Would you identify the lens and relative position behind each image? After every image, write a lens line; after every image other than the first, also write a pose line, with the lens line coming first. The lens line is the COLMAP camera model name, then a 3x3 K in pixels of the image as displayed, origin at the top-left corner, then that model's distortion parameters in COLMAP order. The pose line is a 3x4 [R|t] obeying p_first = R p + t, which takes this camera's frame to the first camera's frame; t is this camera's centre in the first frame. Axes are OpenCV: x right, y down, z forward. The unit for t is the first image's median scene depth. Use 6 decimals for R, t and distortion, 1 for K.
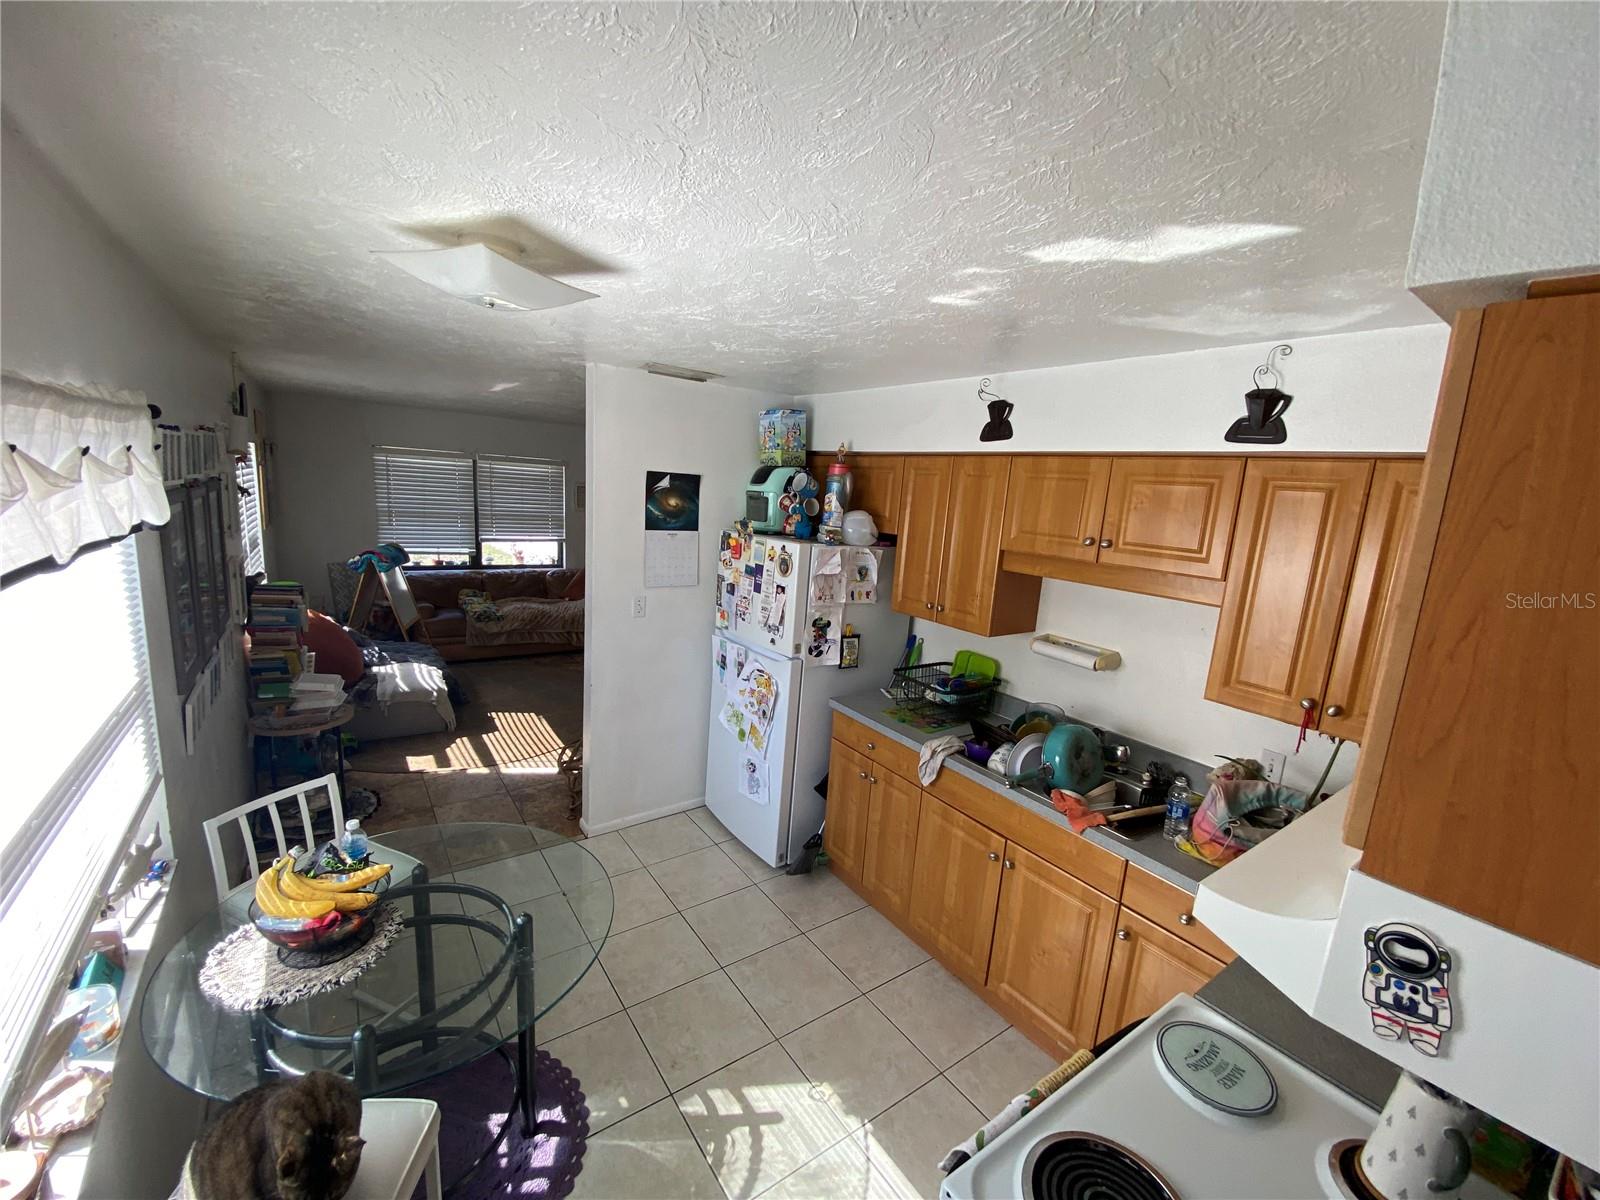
lens RADIAL K [[658.9, 0, 798.4], [0, 658.9, 610.3], [0, 0, 1]] dist [0.023591, -0.021052]
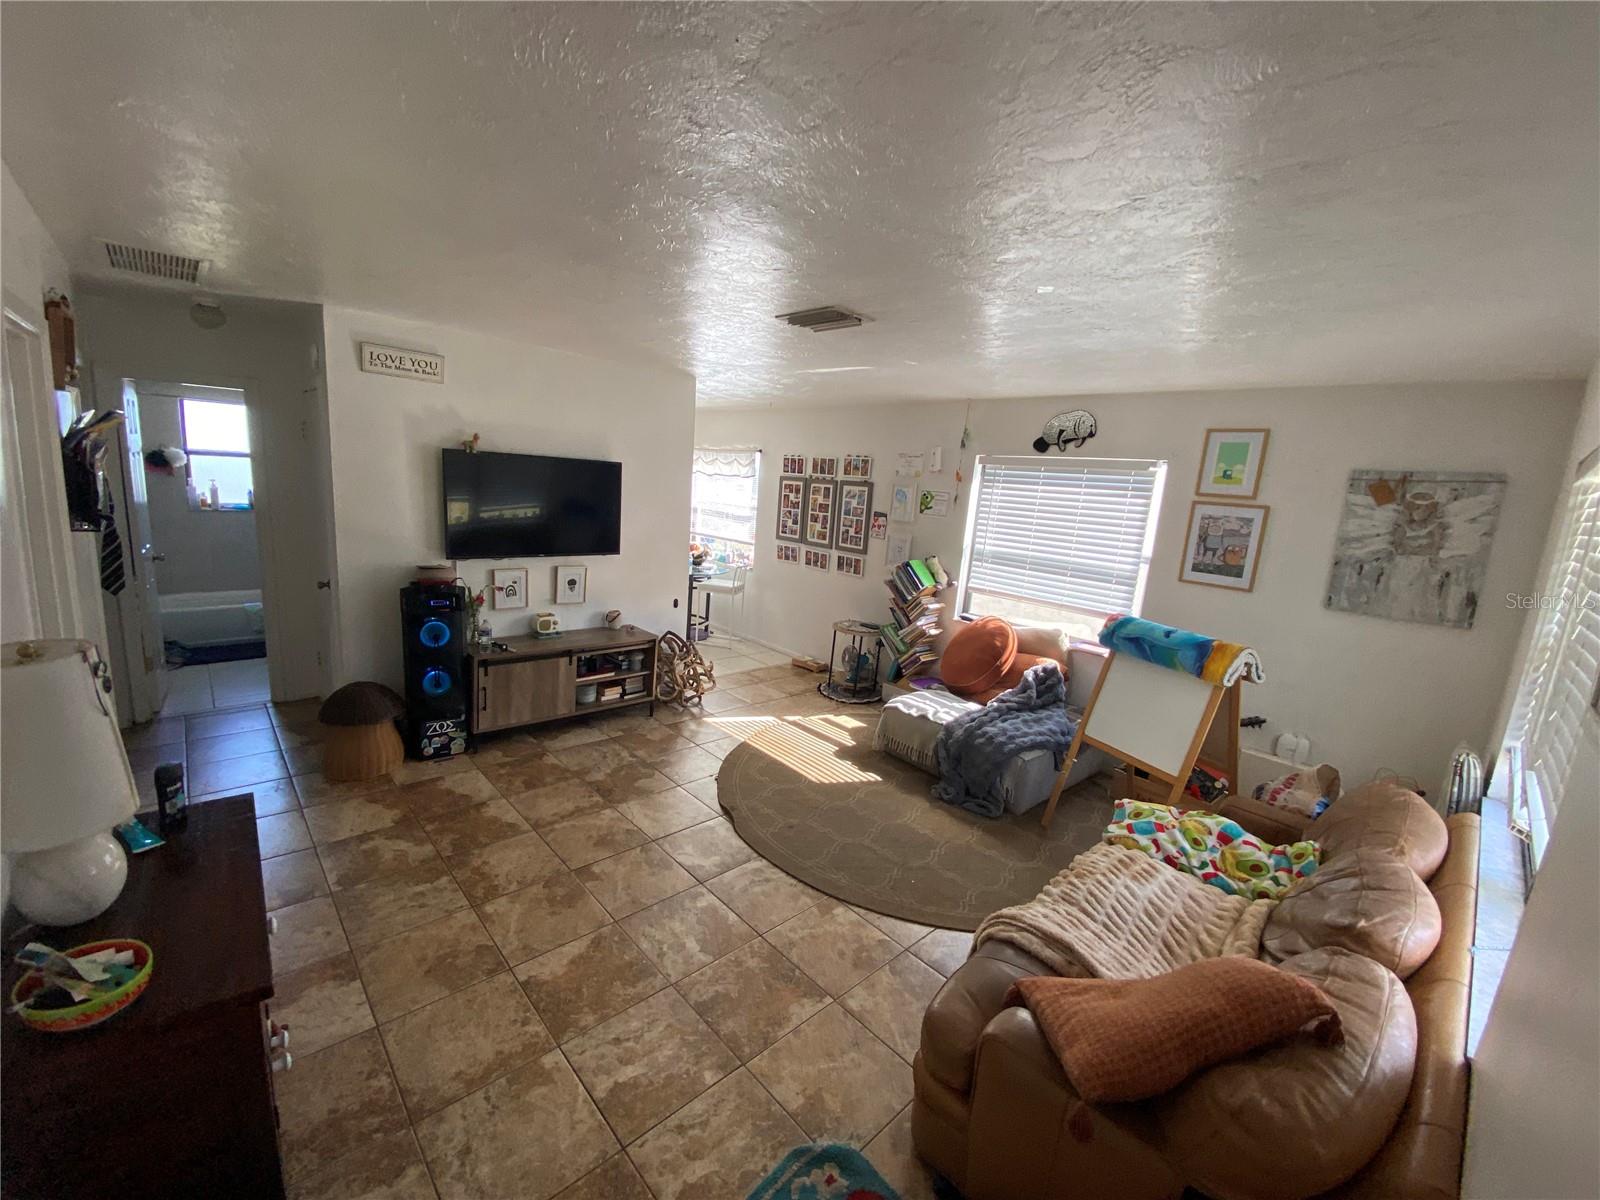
lens RADIAL K [[658.9, 0, 798.4], [0, 658.9, 610.3], [0, 0, 1]] dist [0.023591, -0.021052]
pose [[-0.980759, -0.116837, -0.156403, -0.562153], [-0.165986, 0.920780, 0.353006, -0.686076], [0.102768, 0.372174, -0.922456, 3.961711]]
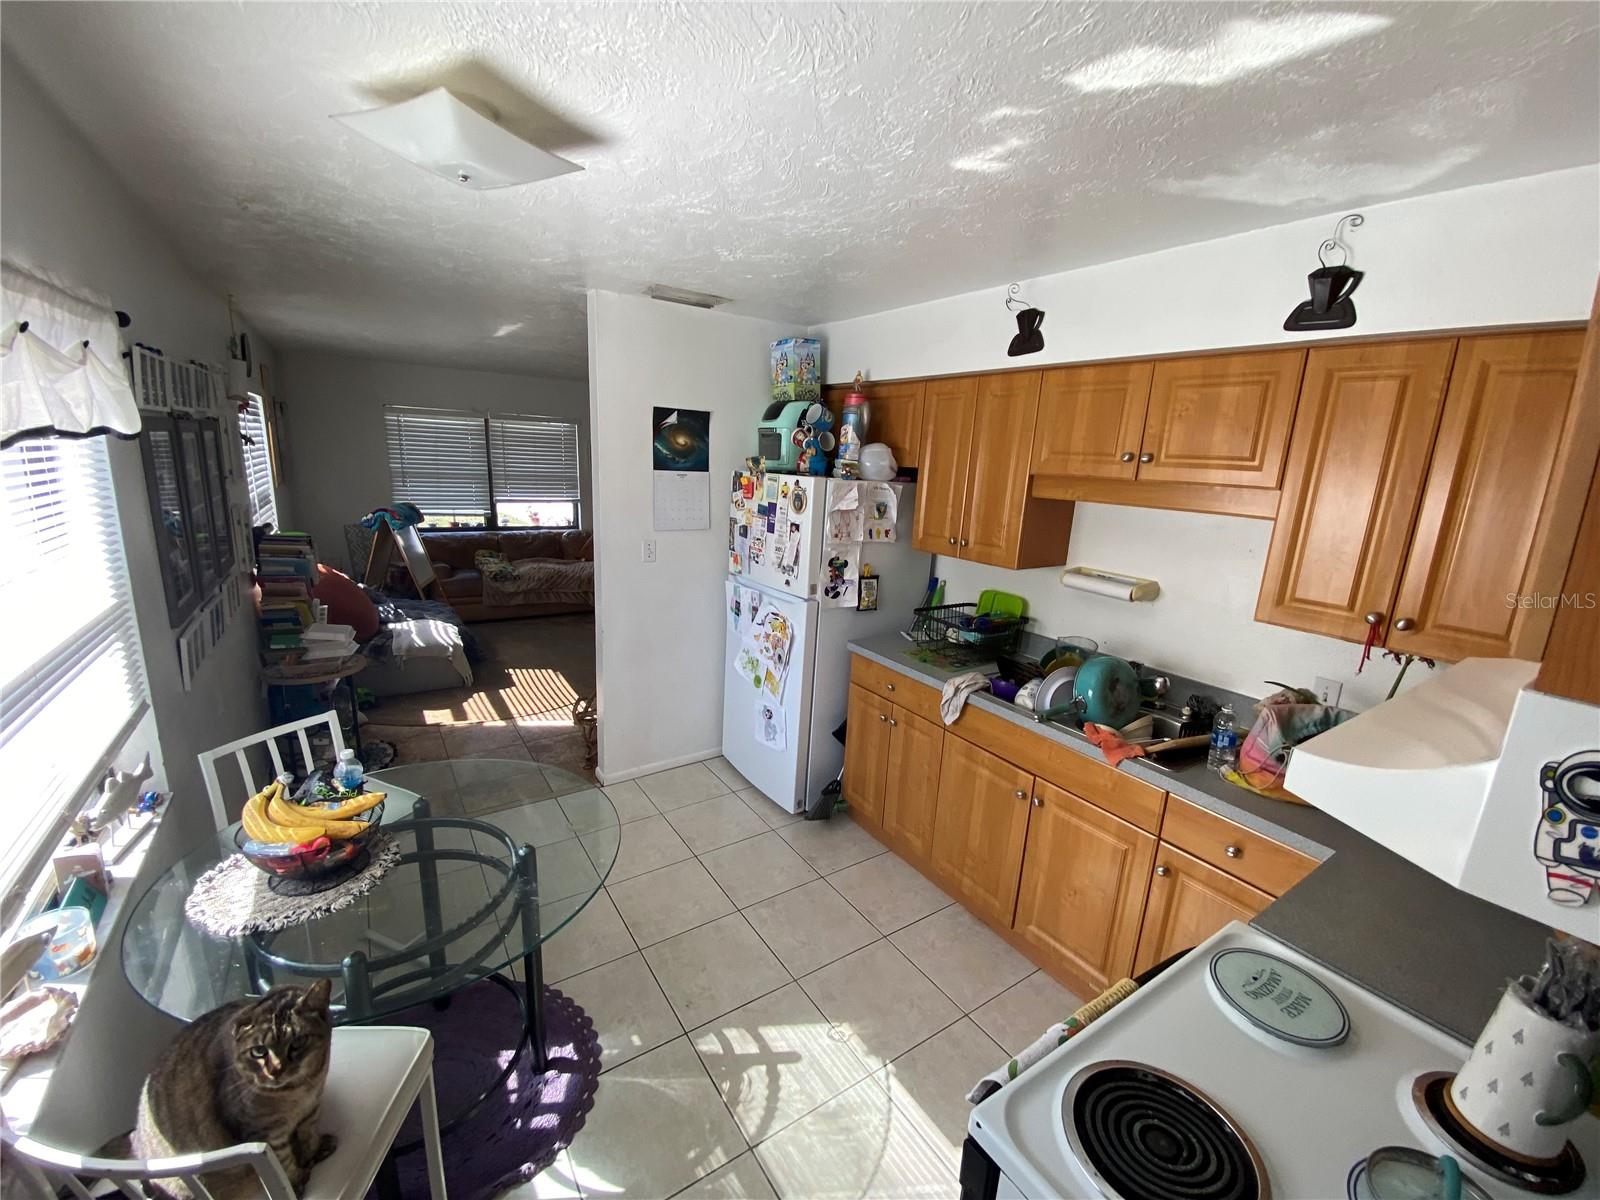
lens RADIAL K [[658.9, 0, 798.4], [0, 658.9, 610.3], [0, 0, 1]] dist [0.023591, -0.021052]
pose [[0.999437, -0.011519, -0.031514, 0.009612], [0.012919, 0.998922, 0.044593, 0.066106], [0.030966, -0.044975, 0.998508, 0.059883]]
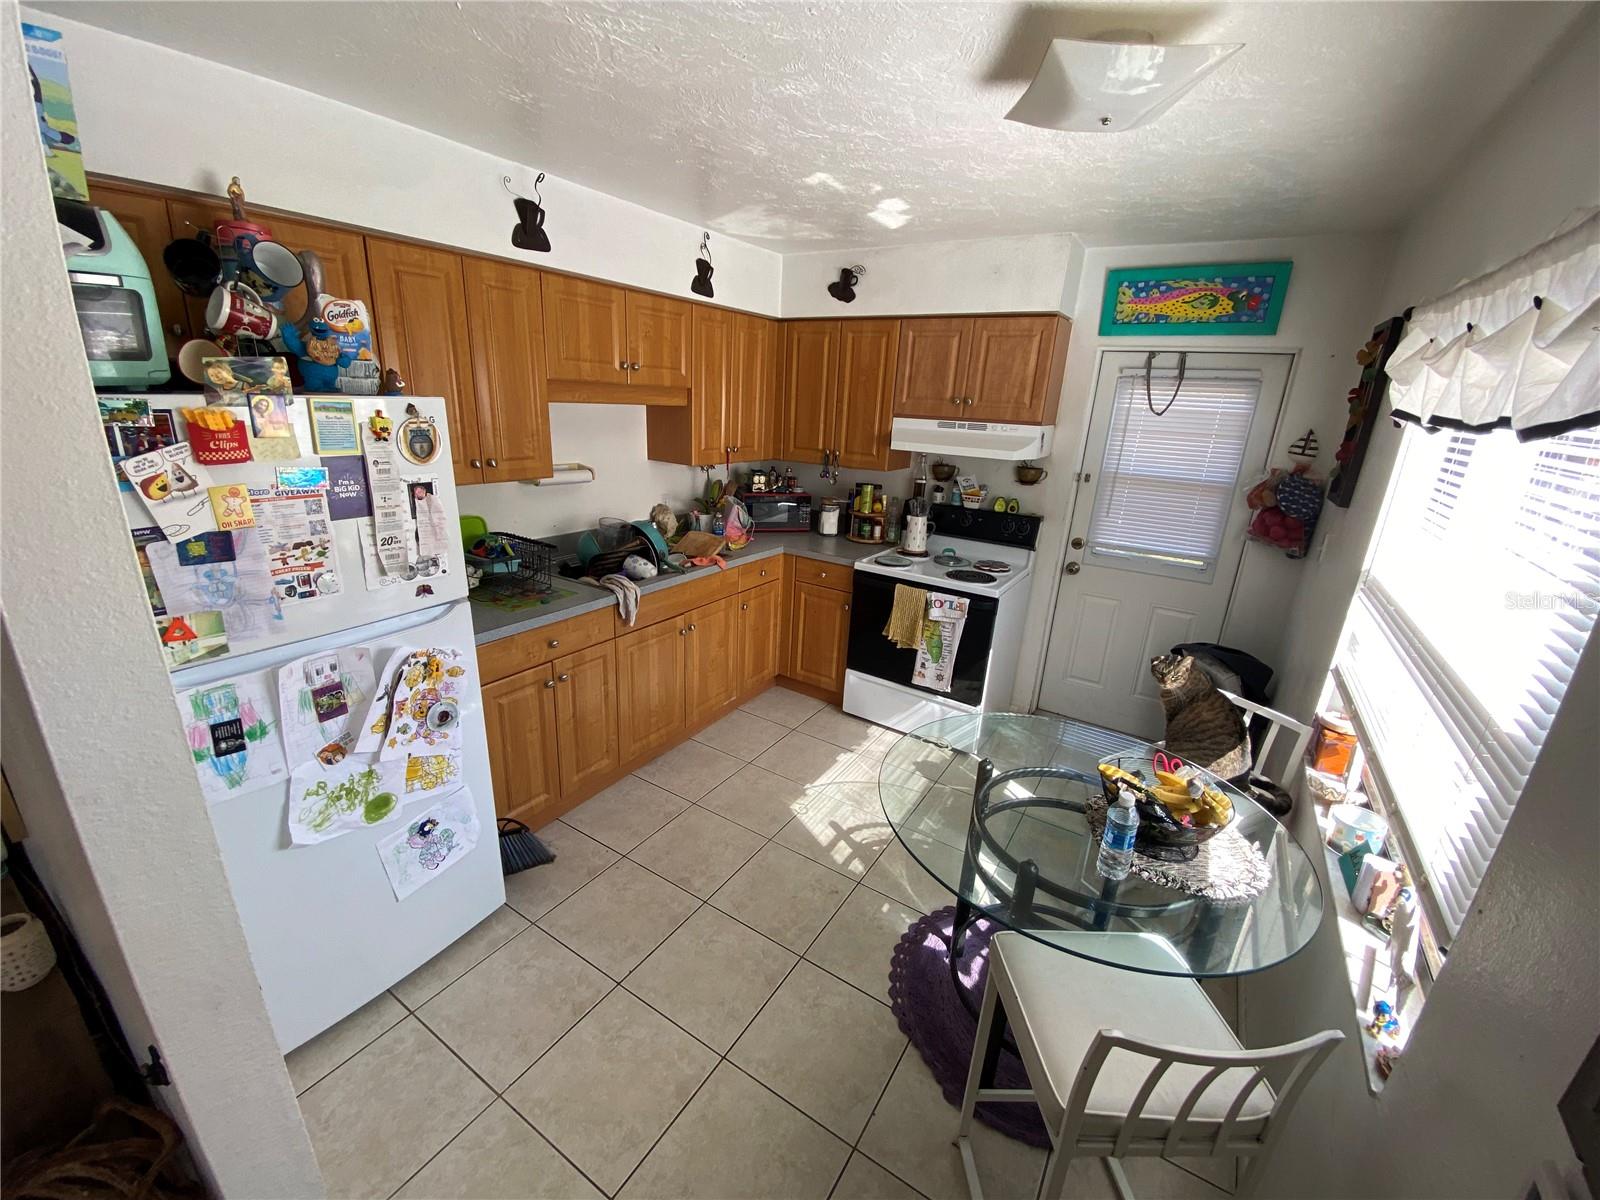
lens RADIAL K [[683.6, 0, 780.9], [0, 683.6, 621.2], [0, 0, 1]] dist [0.025179, -0.023954]
pose [[-0.403744, -0.367095, 0.837993, -0.948158], [0.101192, 0.892428, 0.439695, -0.220623], [-0.909259, 0.262323, -0.323165, 1.346649]]
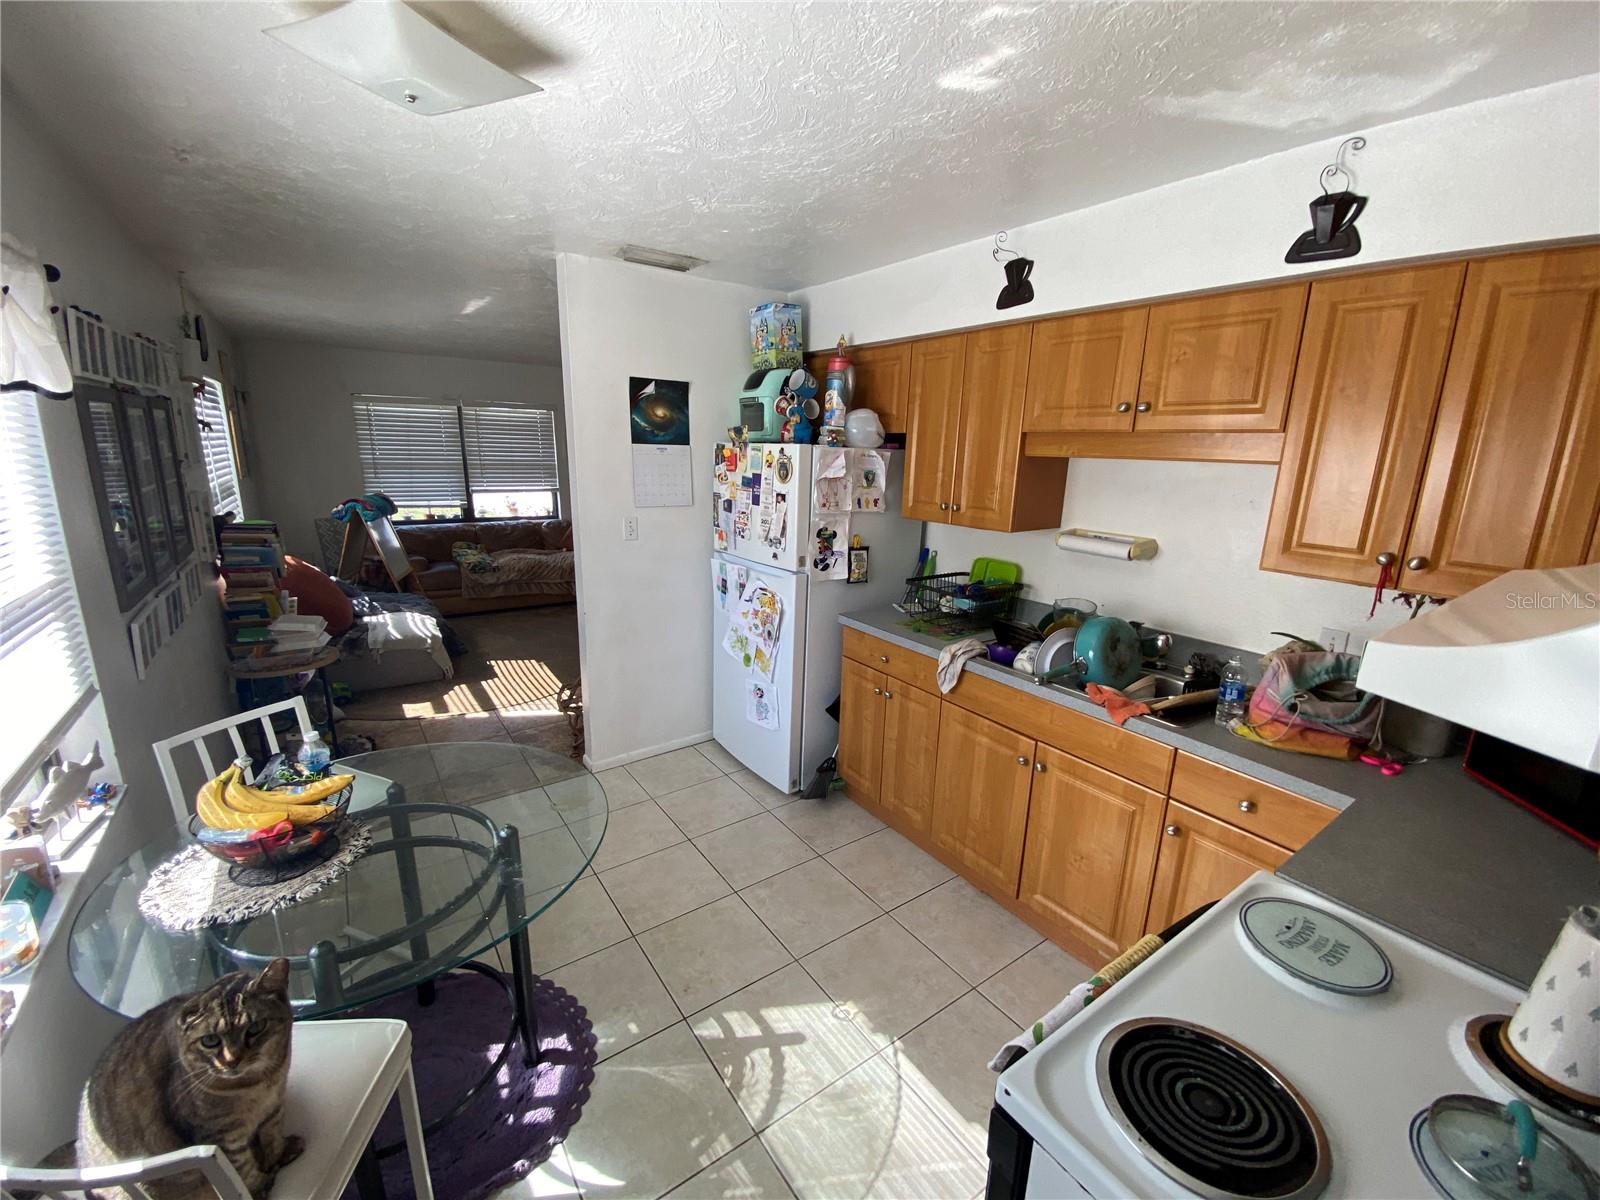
lens RADIAL K [[661.0, 0, 798.5], [0, 661.0, 608.3], [0, 0, 1]] dist [0.021404, -0.019925]
pose [[0.999064, -0.041635, -0.011761, 0.002904], [0.042233, 0.997519, 0.056317, 0.102834], [0.009387, -0.056761, 0.998344, 0.095998]]
